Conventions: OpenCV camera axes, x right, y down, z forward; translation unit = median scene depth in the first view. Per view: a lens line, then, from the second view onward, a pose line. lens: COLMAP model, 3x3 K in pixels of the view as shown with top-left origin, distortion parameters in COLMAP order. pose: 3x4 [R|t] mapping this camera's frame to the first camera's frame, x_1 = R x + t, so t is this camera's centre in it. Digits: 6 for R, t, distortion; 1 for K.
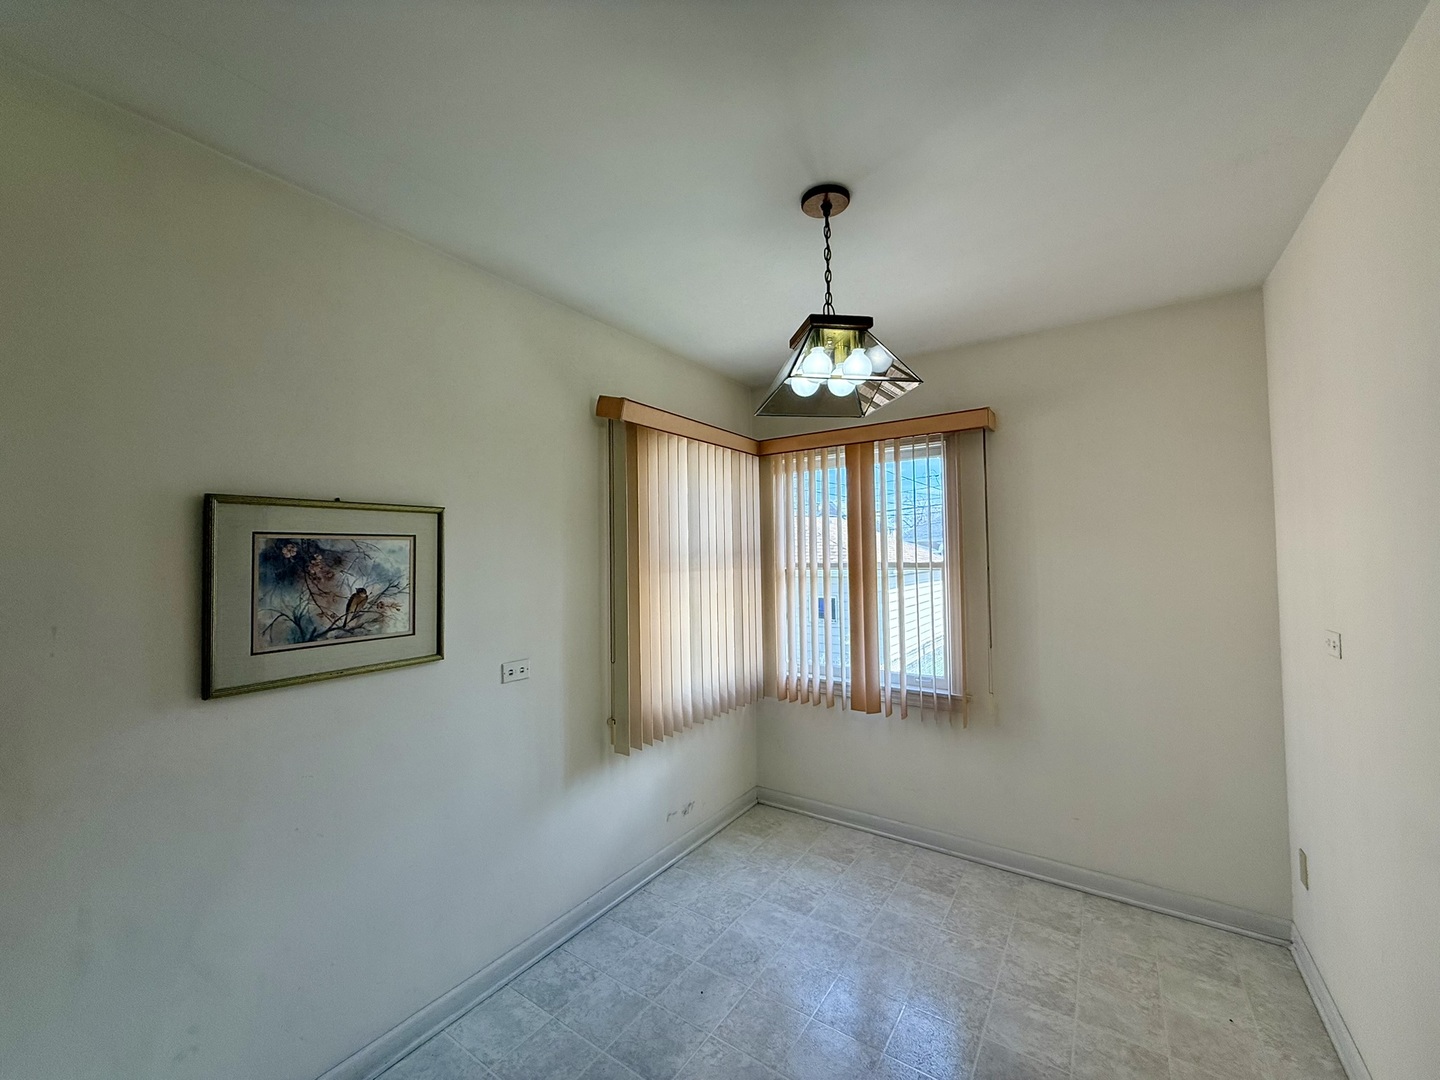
lens RADIAL K [[571.6, 0, 716.1], [0, 571.6, 537.0], [0, 0, 1]] dist [-0.007306, 0.001809]
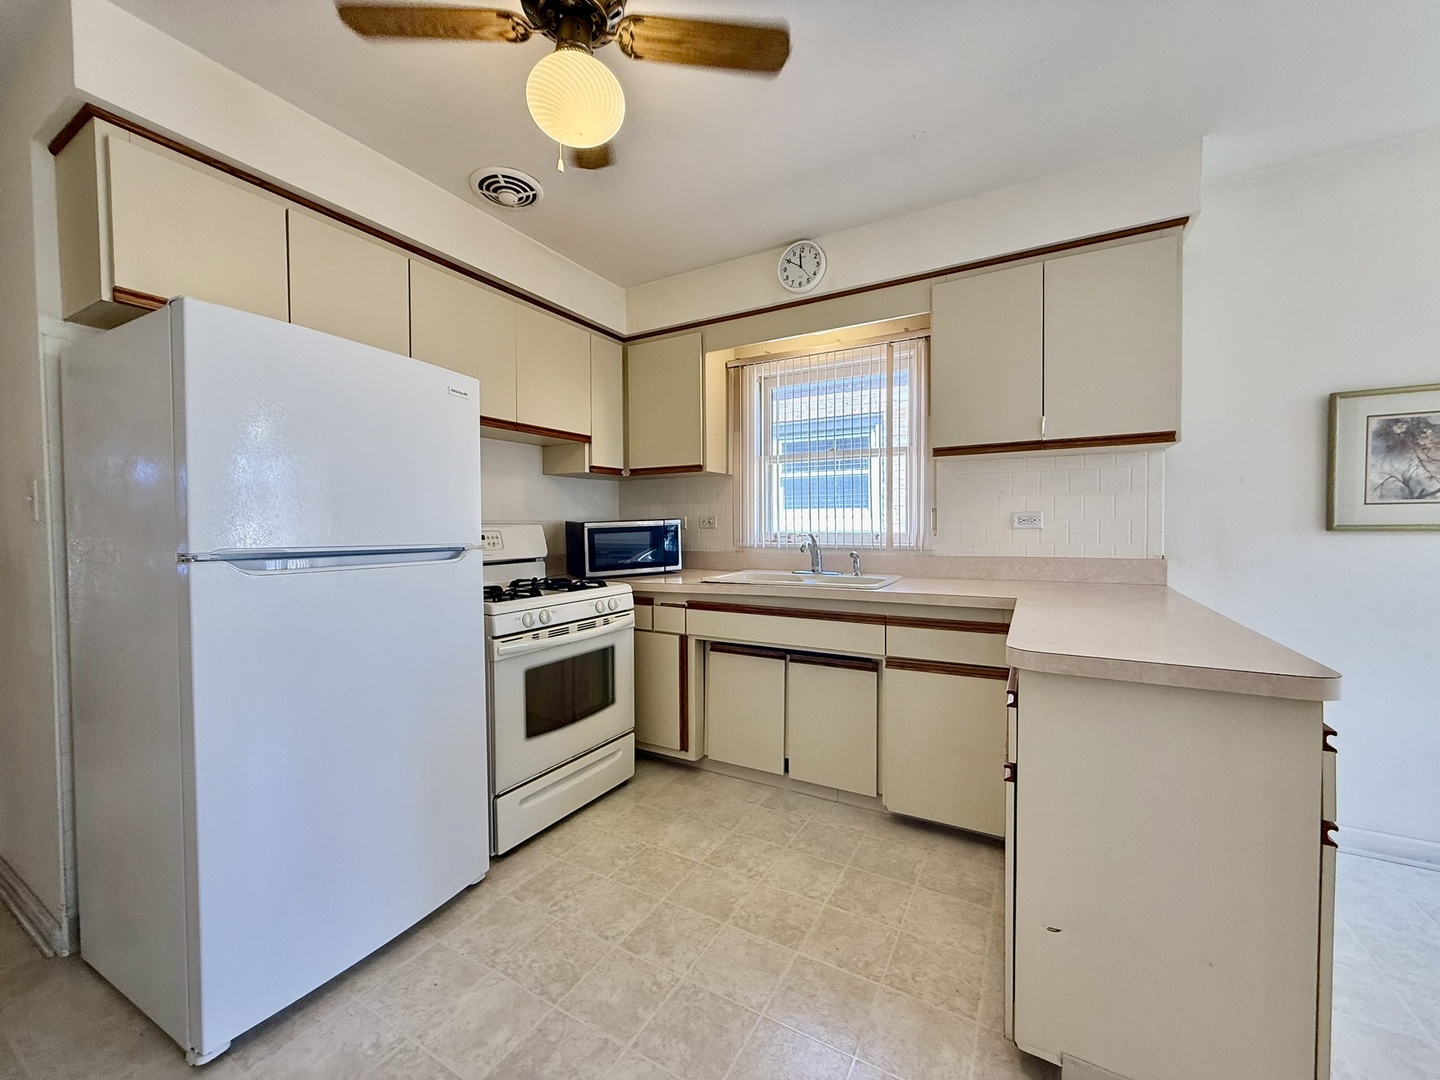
lens RADIAL K [[571.6, 0, 712.6], [0, 571.6, 541.1], [0, 0, 1]] dist [-0.007306, 0.001809]
pose [[0.082121, 0.044228, -0.995641, 0.410261], [0.038989, 0.998107, 0.047553, 0.153196], [0.995859, -0.042724, 0.080241, -0.654390]]
